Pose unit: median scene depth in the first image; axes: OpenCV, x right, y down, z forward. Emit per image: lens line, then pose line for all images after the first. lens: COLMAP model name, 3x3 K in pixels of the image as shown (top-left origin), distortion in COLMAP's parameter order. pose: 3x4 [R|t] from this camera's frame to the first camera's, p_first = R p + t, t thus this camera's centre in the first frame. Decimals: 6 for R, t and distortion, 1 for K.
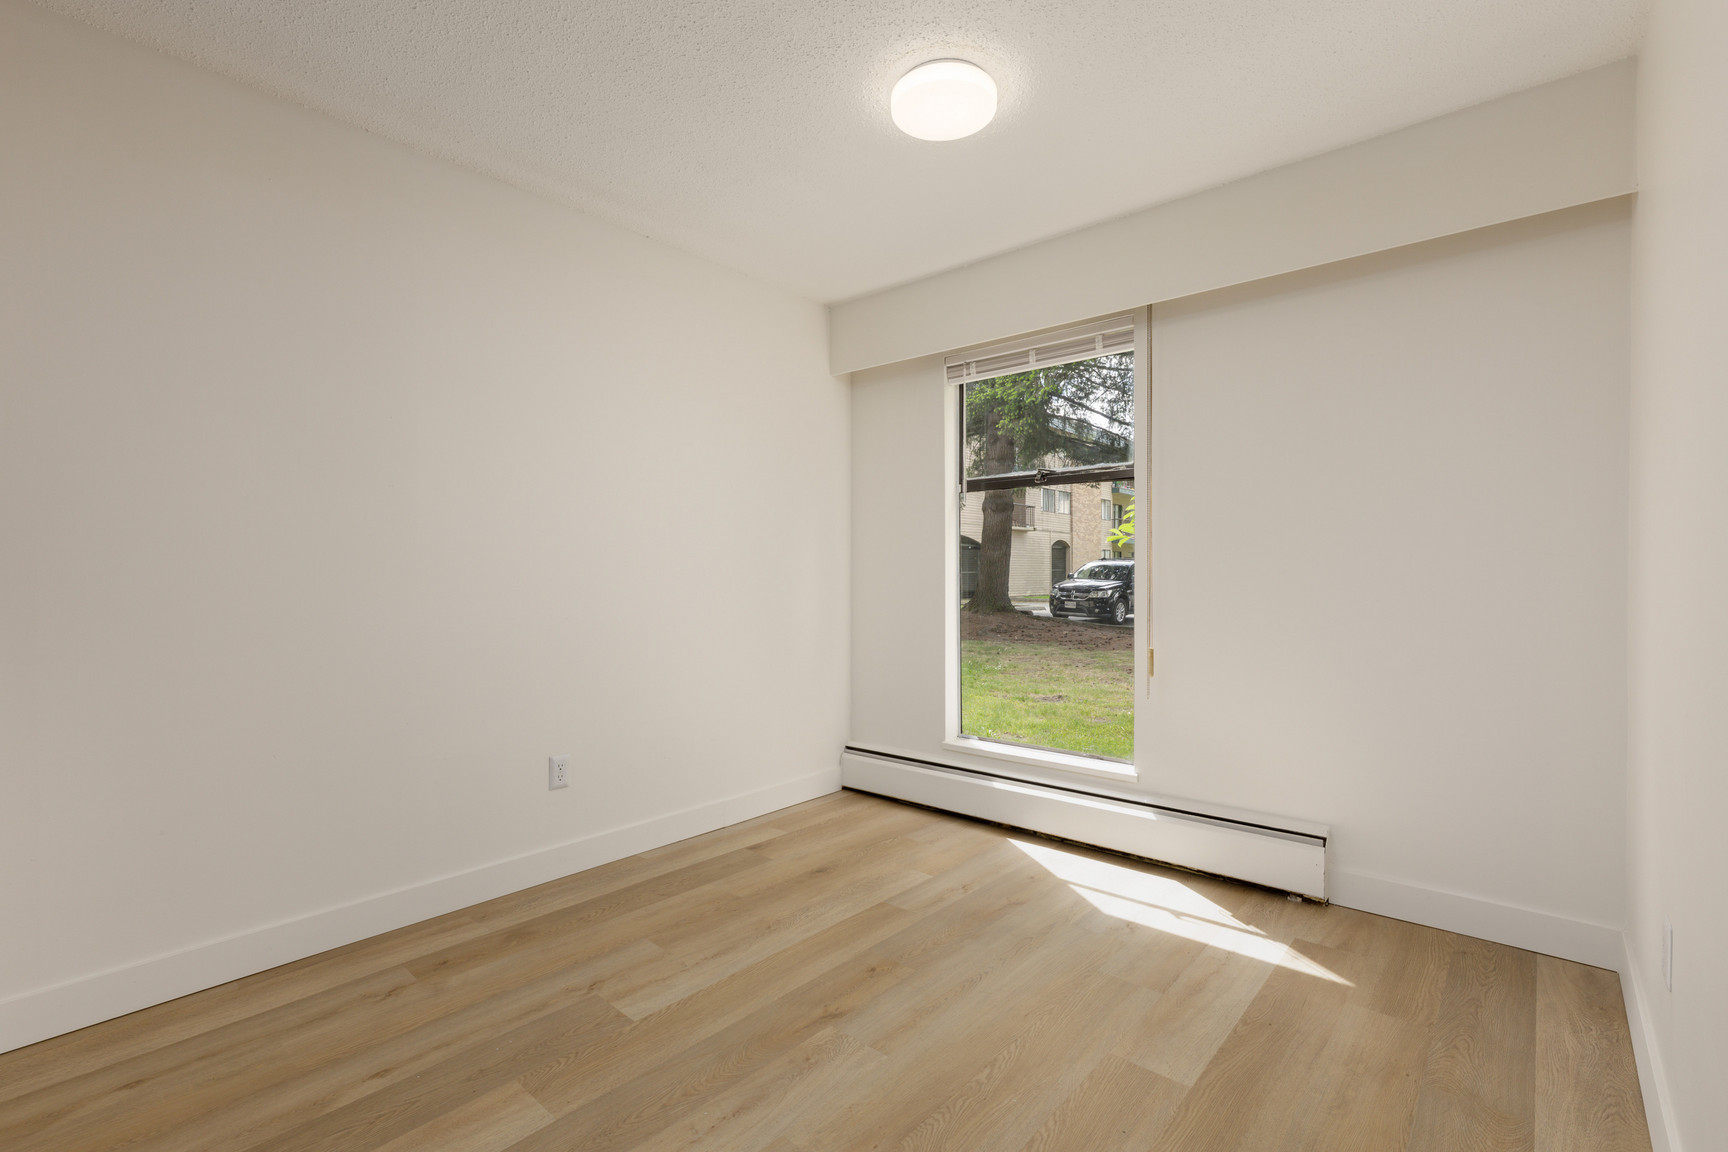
lens RADIAL K [[776.3, 0, 865.6], [0, 776.3, 582.8], [0, 0, 1]] dist [-0.000375, 0.000013]
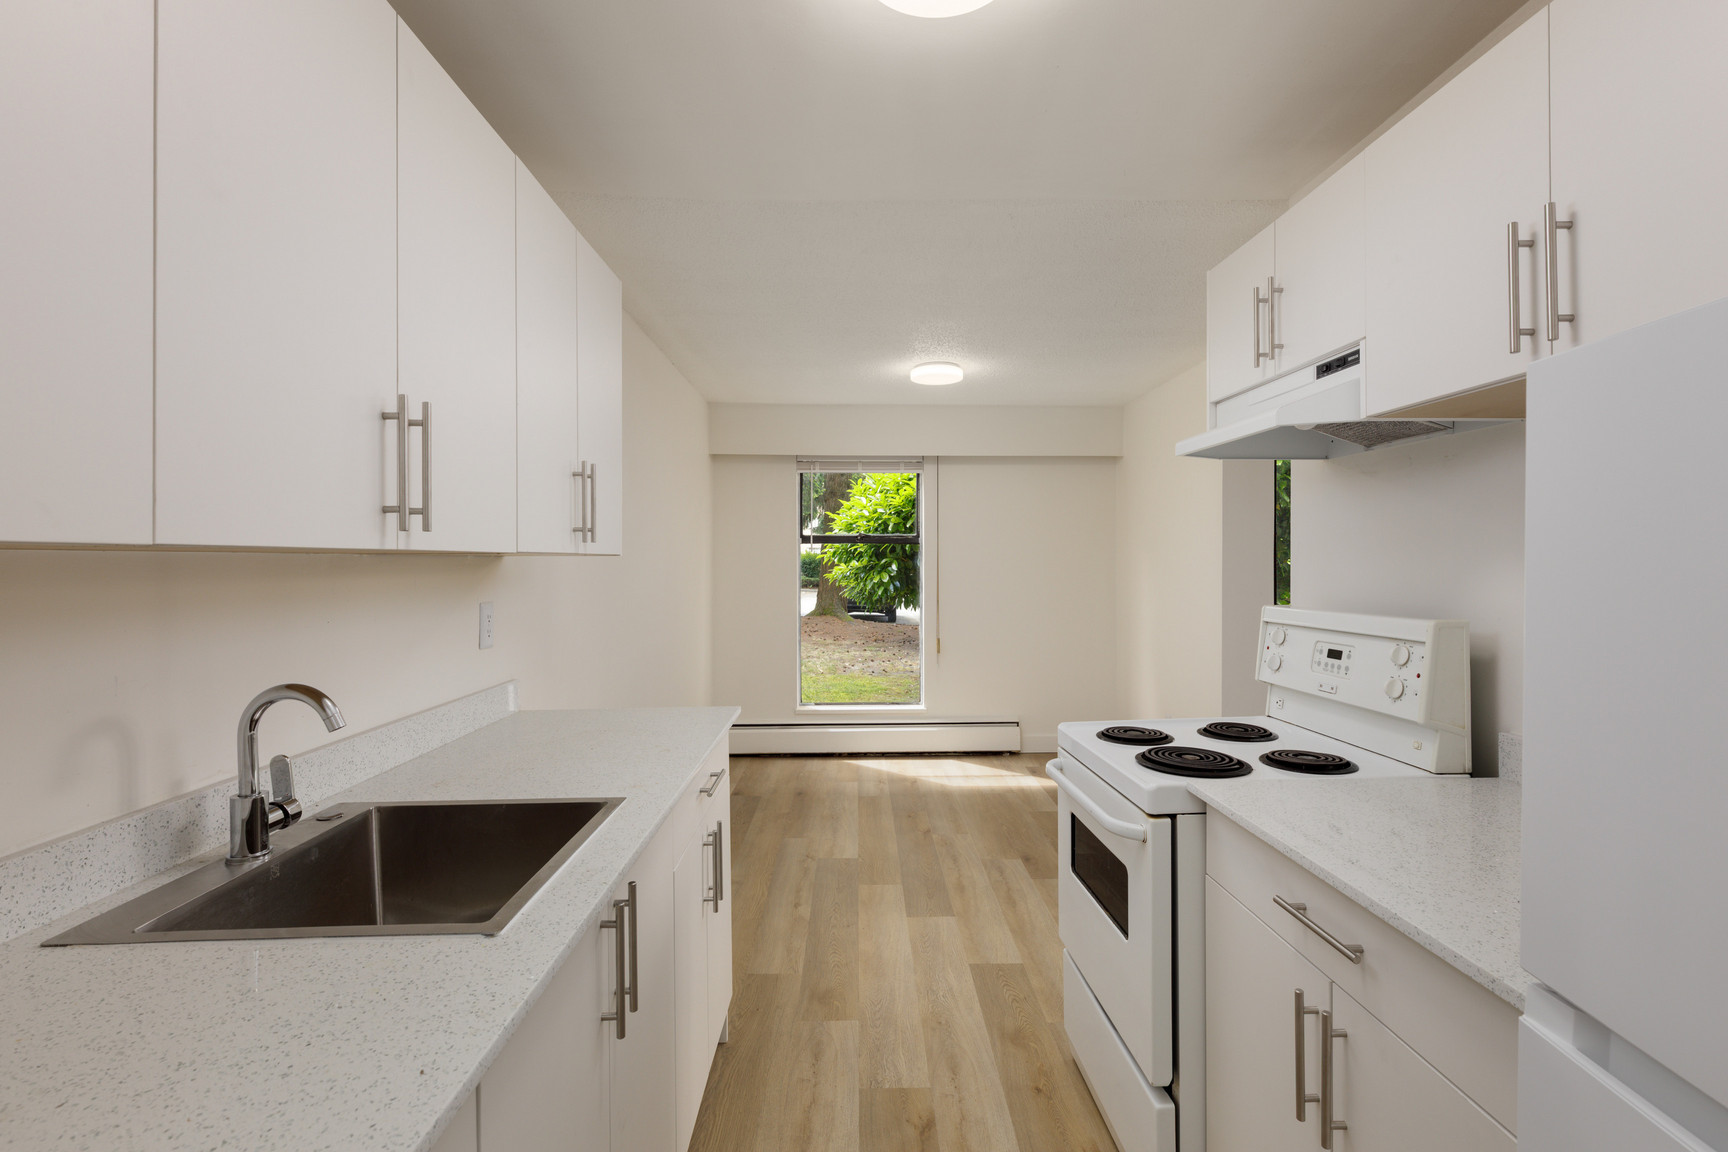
lens RADIAL K [[776.3, 0, 865.8], [0, 776.3, 566.0], [0, 0, 1]] dist [-0.000375, 0.000013]
pose [[0.734235, -0.002092, 0.678892, -1.414715], [0.003332, 0.999994, -0.000522, -0.126339], [-0.678887, 0.002645, 0.734238, -0.354861]]
